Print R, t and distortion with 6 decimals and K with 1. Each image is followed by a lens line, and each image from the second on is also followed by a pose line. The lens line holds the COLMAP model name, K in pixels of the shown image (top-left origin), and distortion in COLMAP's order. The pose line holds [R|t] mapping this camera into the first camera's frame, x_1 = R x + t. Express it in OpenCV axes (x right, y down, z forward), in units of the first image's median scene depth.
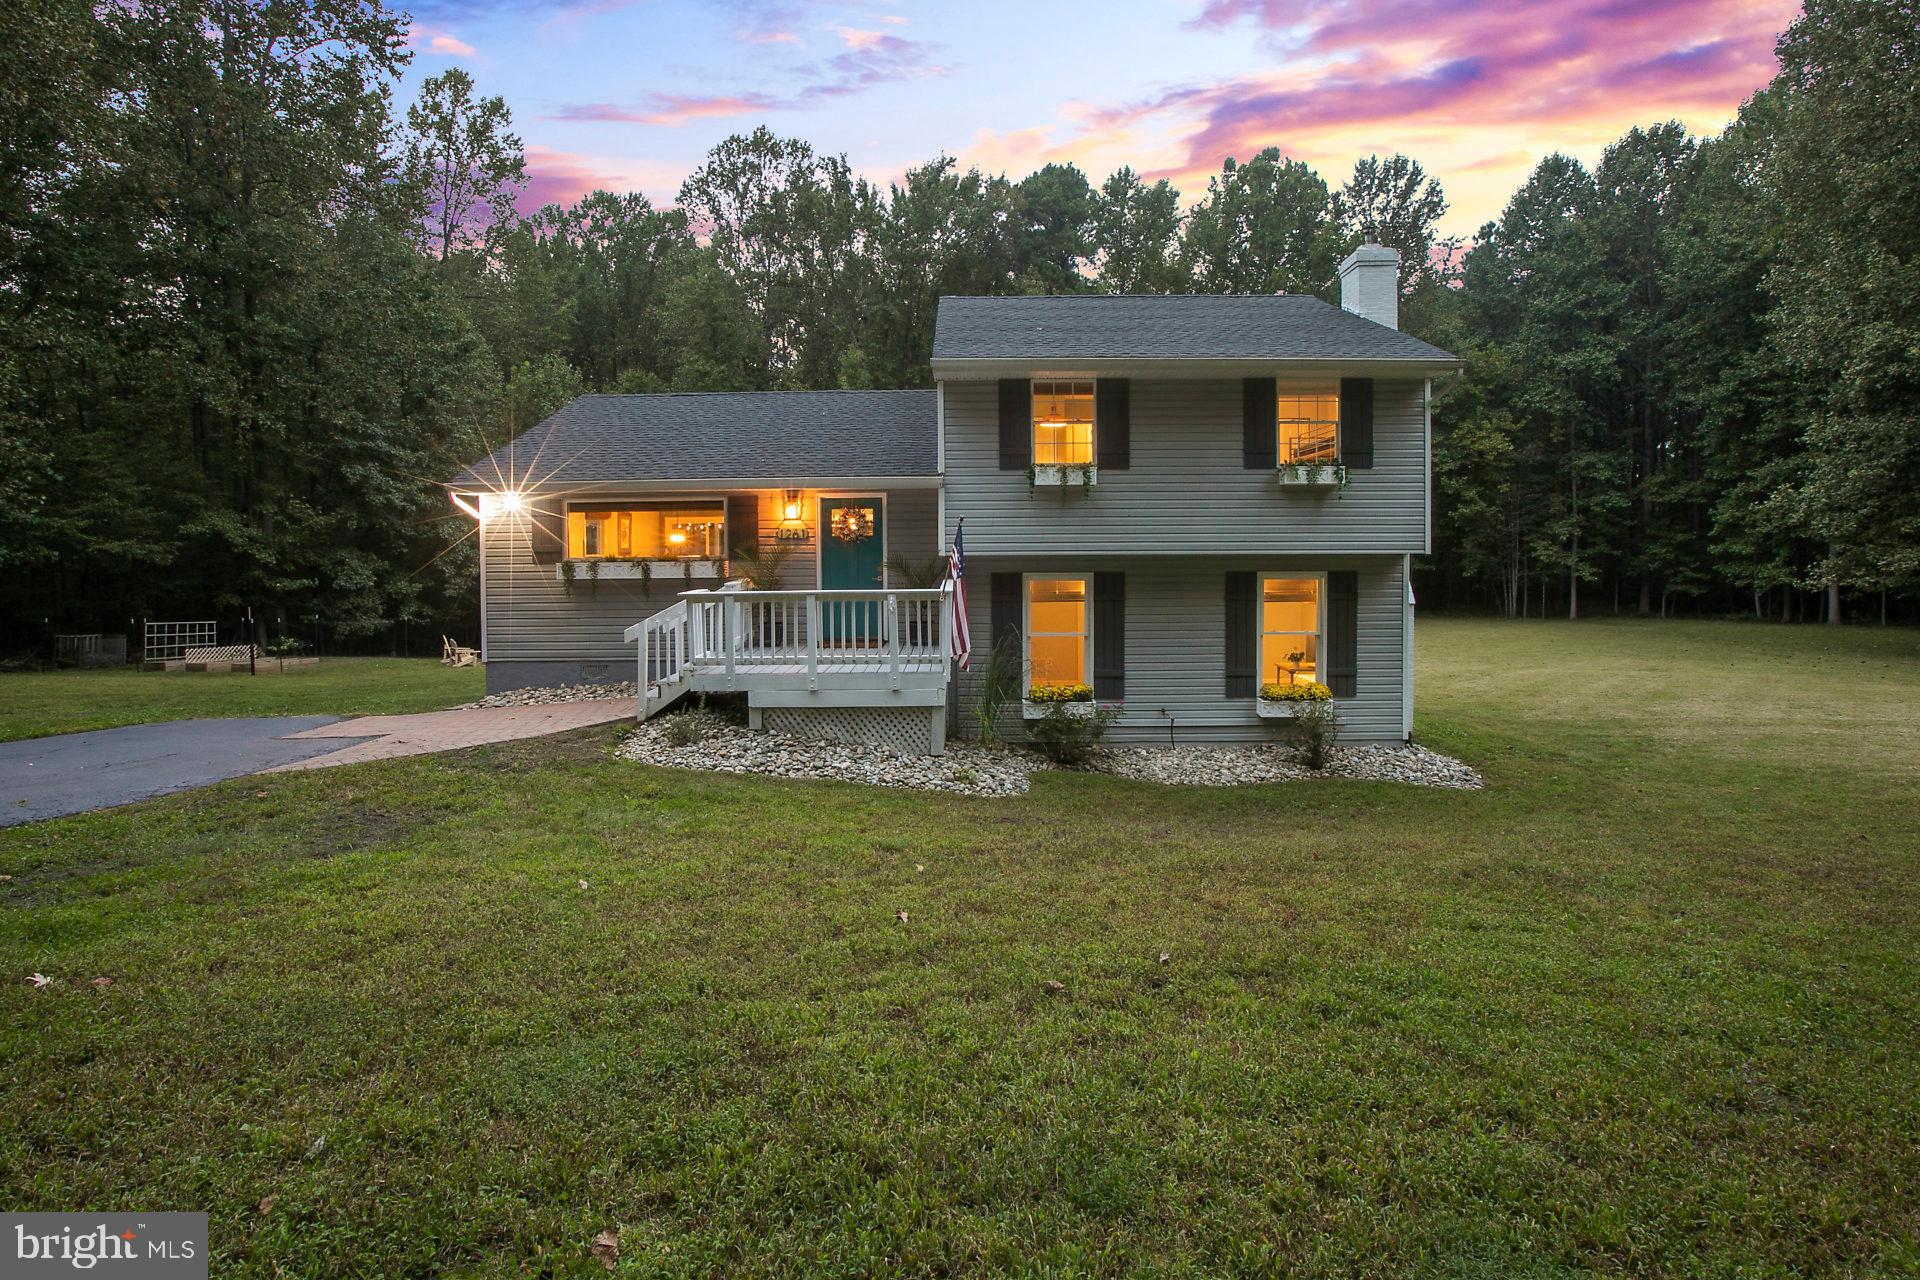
lens RADIAL K [[982.0, 0, 960.0], [0, 982.0, 640.0], [0, 0, 1]] dist [-0.023390, 0.012983]
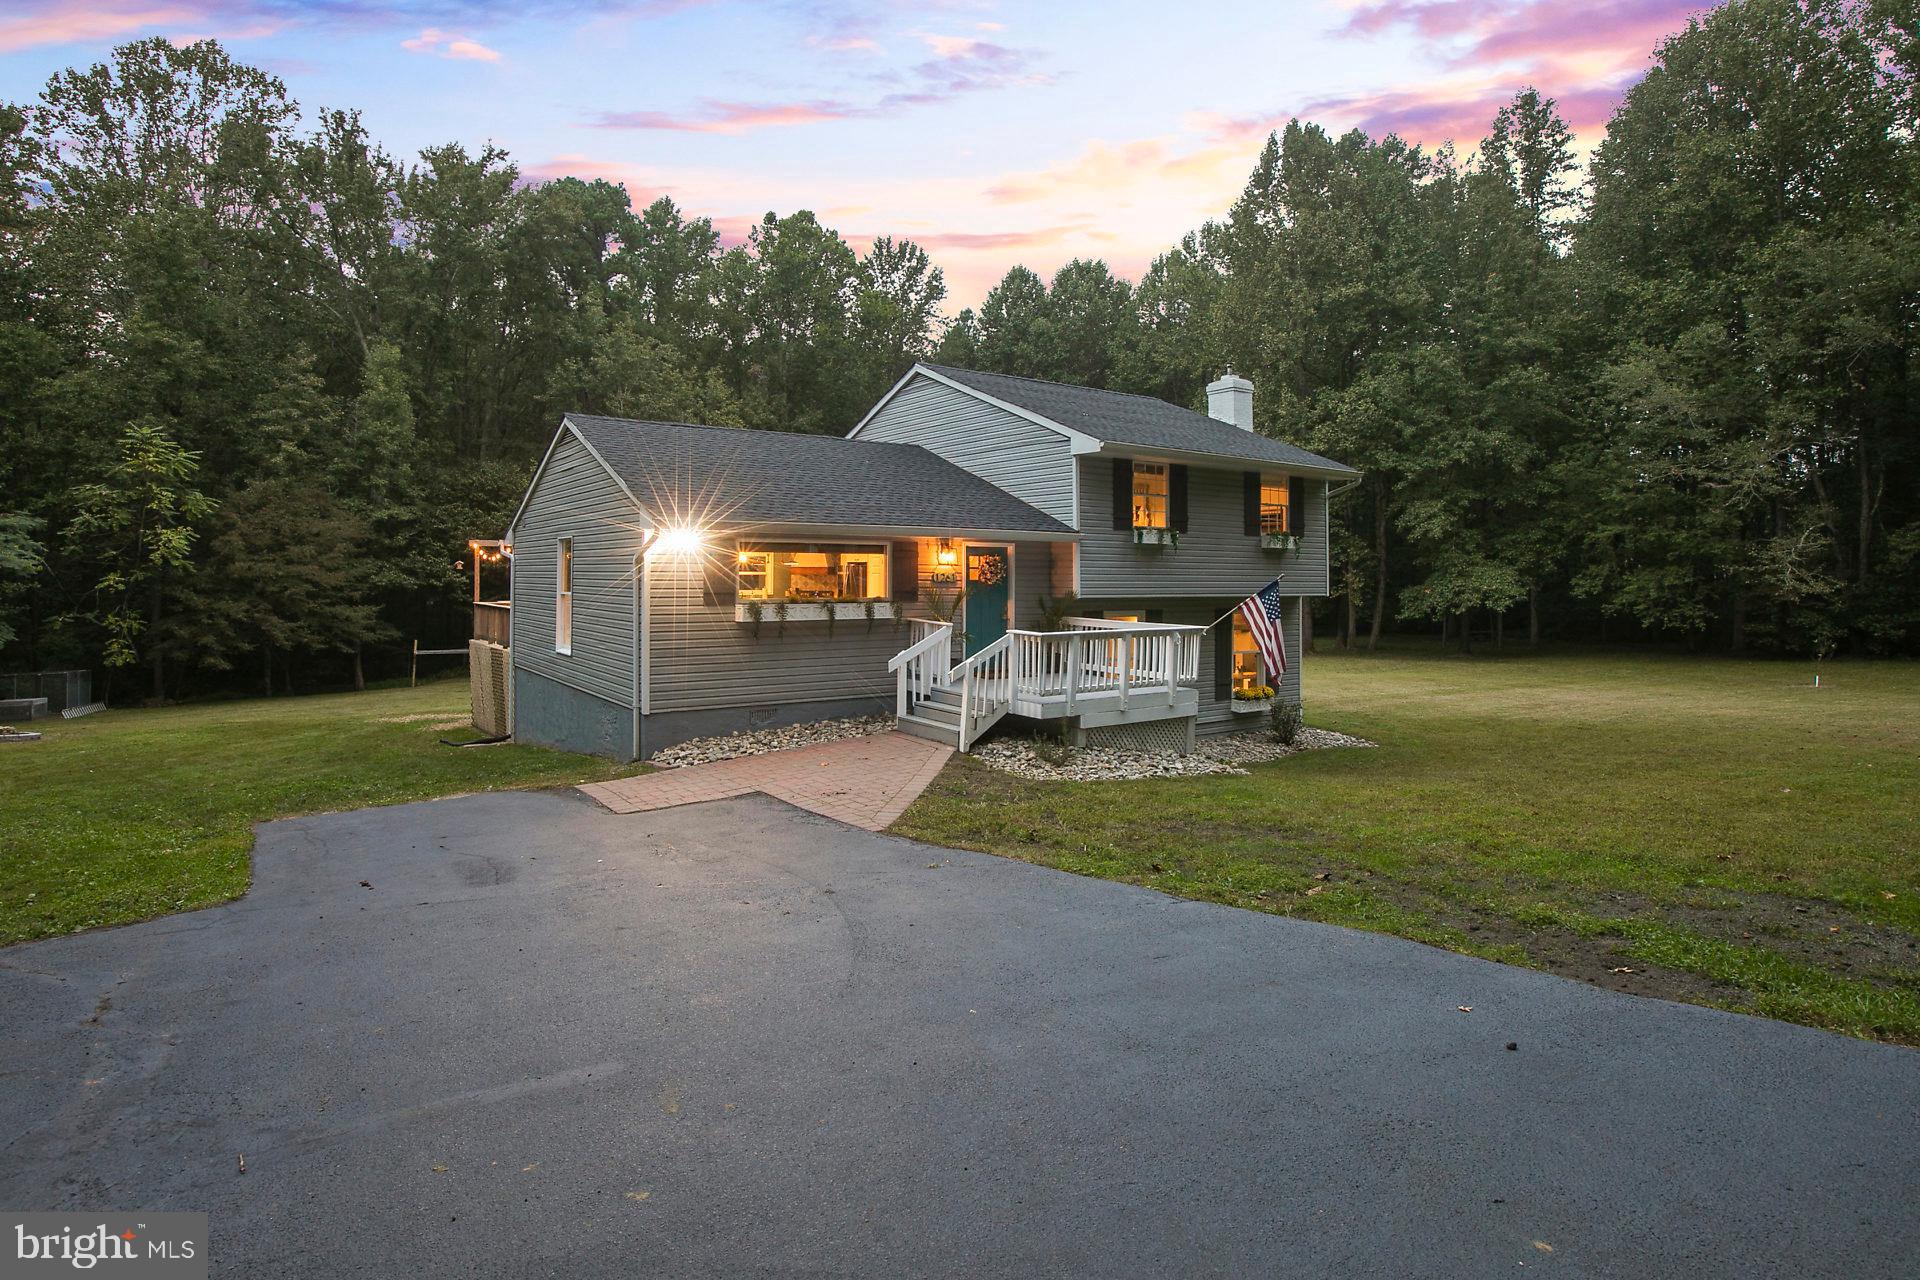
lens RADIAL K [[984.1, 0, 960.0], [0, 984.1, 640.0], [0, 0, 1]] dist [-0.038205, 0.028937]
pose [[0.824314, -0.026694, 0.565503, -0.790415], [0.039906, 0.999143, -0.011006, -0.024735], [-0.564724, 0.031639, 0.824673, 0.072600]]
